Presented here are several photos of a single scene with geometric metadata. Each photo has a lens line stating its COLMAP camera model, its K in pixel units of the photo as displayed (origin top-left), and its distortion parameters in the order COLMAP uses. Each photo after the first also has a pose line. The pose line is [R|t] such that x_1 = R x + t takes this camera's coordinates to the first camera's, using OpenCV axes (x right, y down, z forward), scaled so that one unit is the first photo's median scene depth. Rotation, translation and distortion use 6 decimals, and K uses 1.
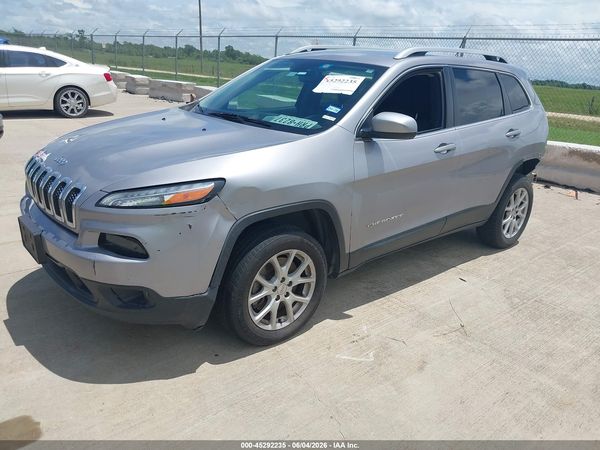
lens RADIAL K [[472.1, 0, 291.5], [0, 472.1, 214.9], [0, 0, 1]] dist [0.034573, -0.053502]
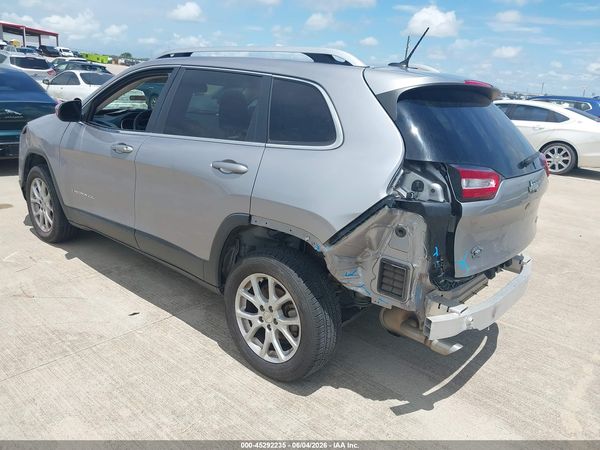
lens RADIAL K [[472.1, 0, 302.3], [0, 472.1, 220.3], [0, 0, 1]] dist [0.034573, -0.053502]
pose [[0.162449, 0.230359, -0.959450, 1.684024], [-0.364720, 0.917521, 0.158540, -0.367698], [0.916837, 0.324176, 0.233067, 1.463939]]
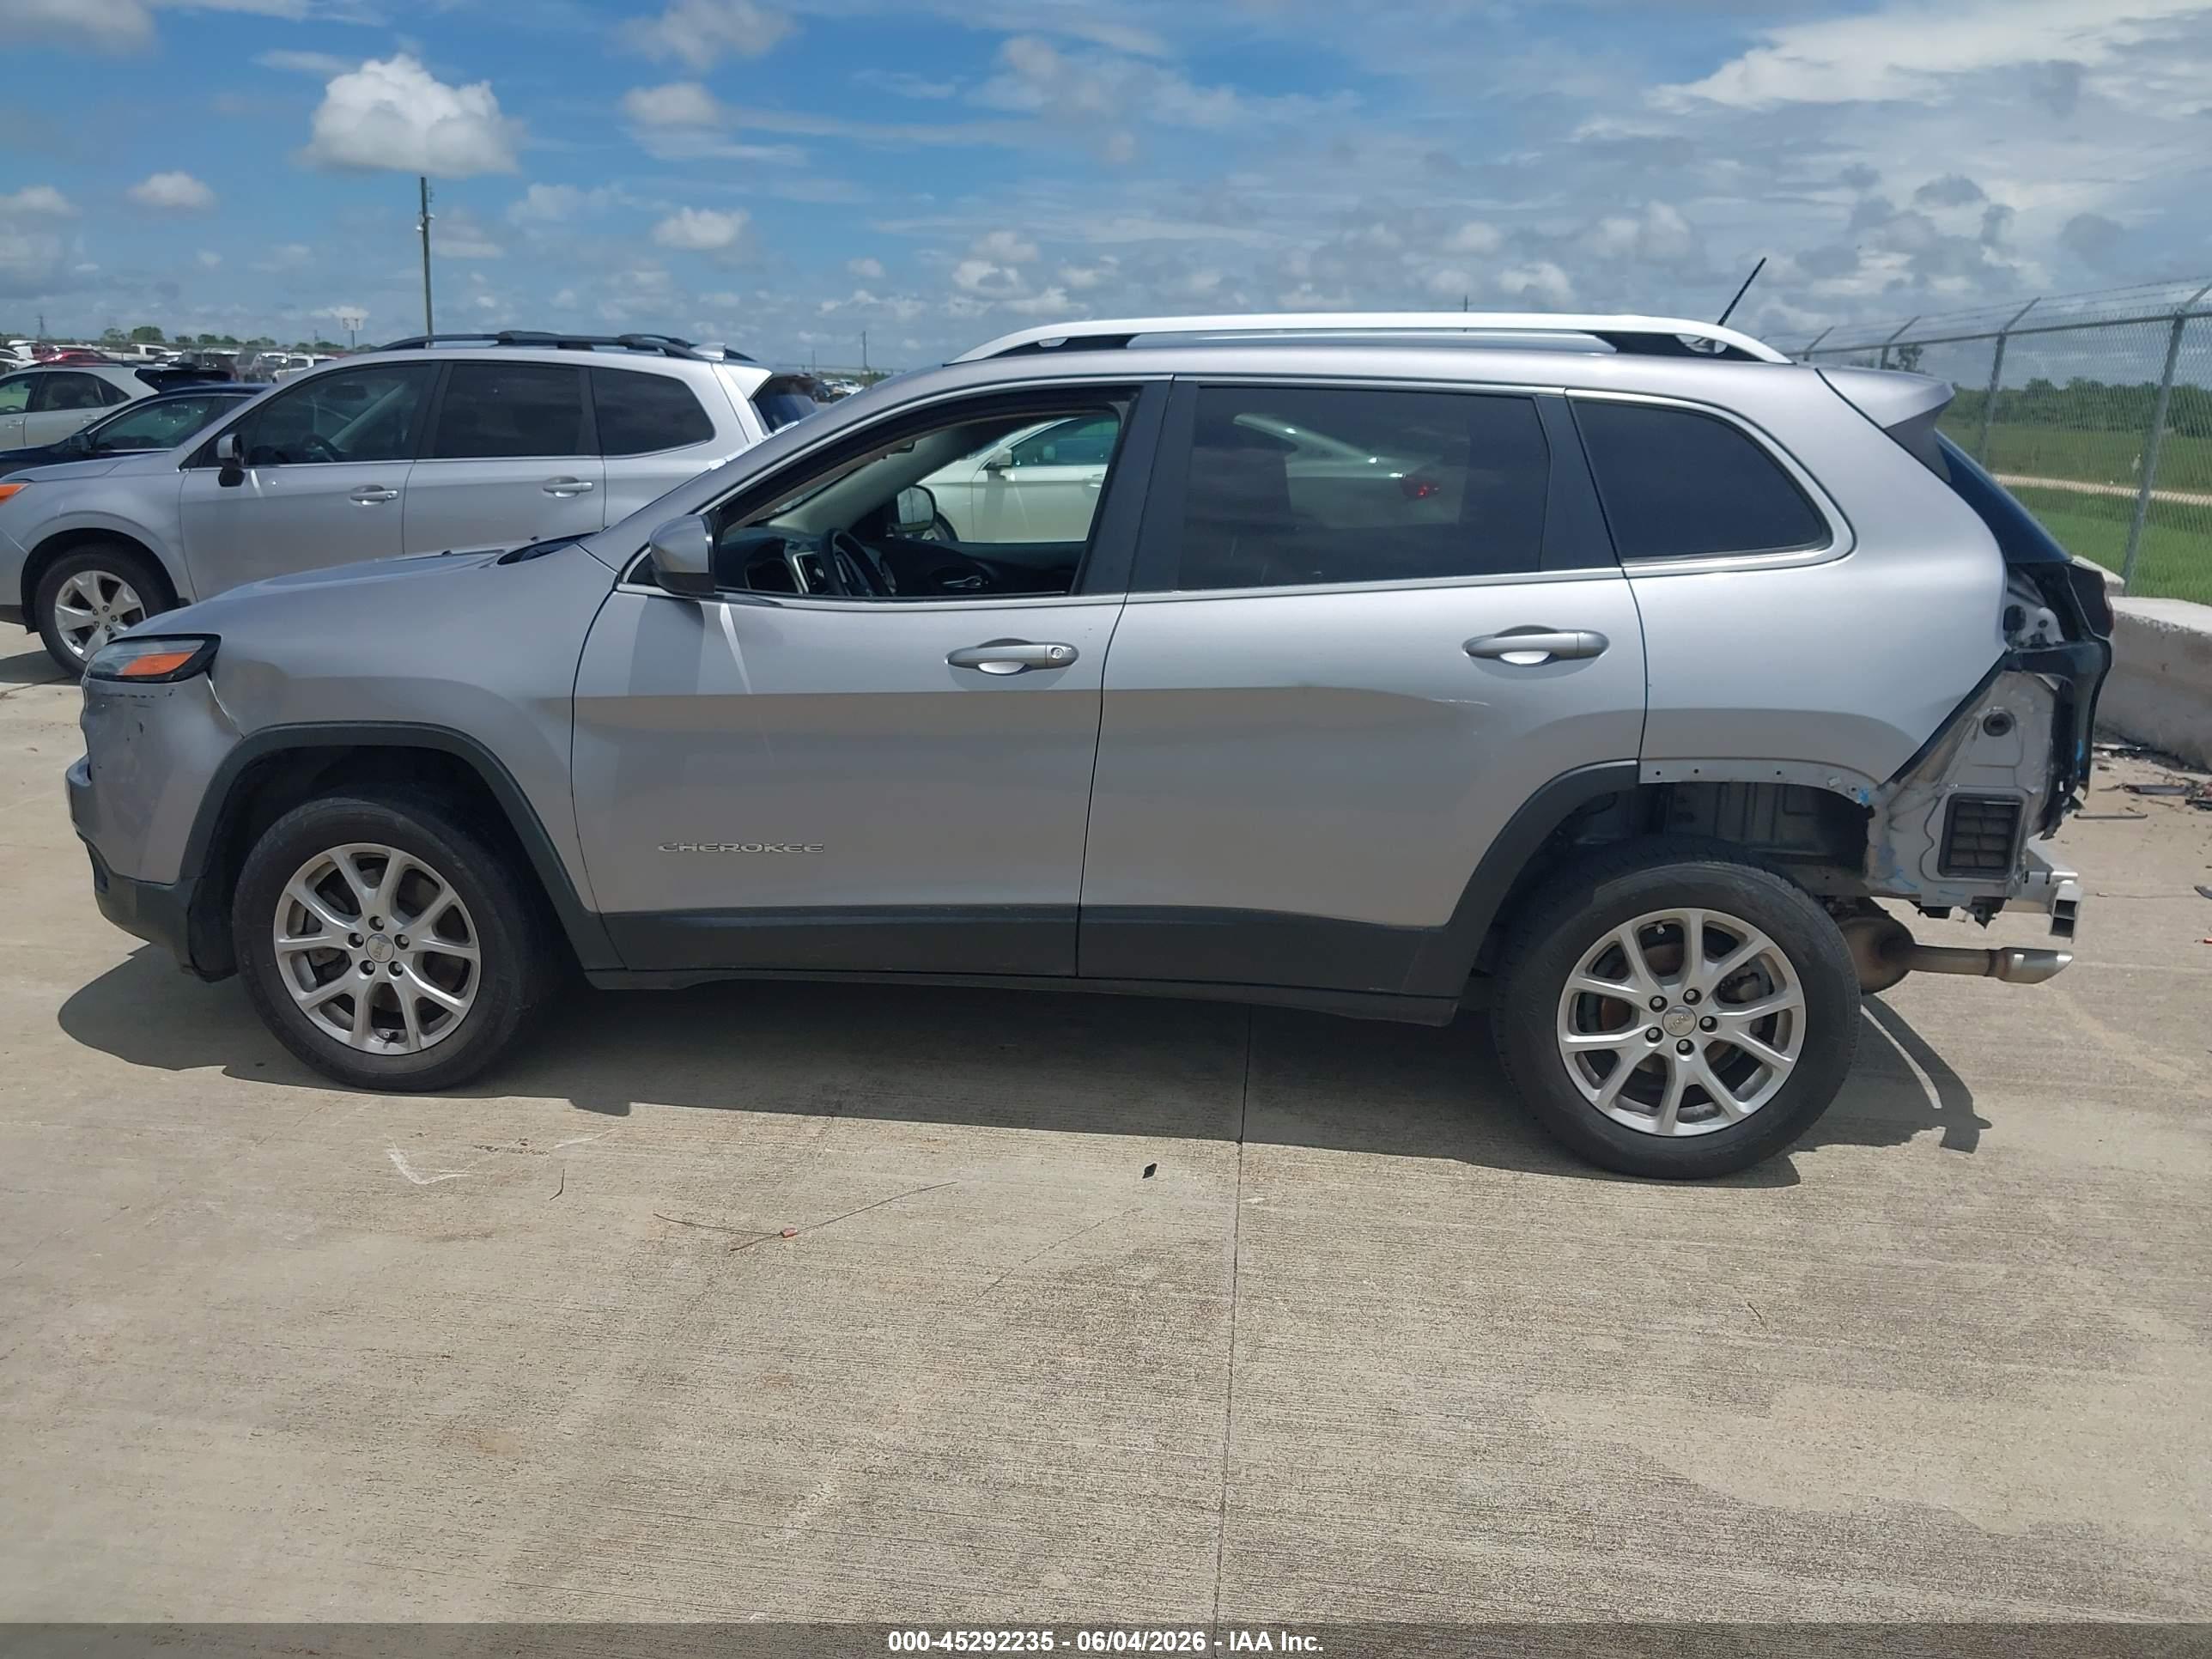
lens RADIAL K [[1740.6, 0, 1101.3], [0, 1740.6, 815.1], [0, 0, 1]] dist [0.034573, -0.053502]
pose [[0.685367, 0.126201, -0.717178, 1.439882], [-0.204391, 0.978616, -0.023119, -0.040266], [0.698925, 0.162430, 0.696506, 0.398719]]
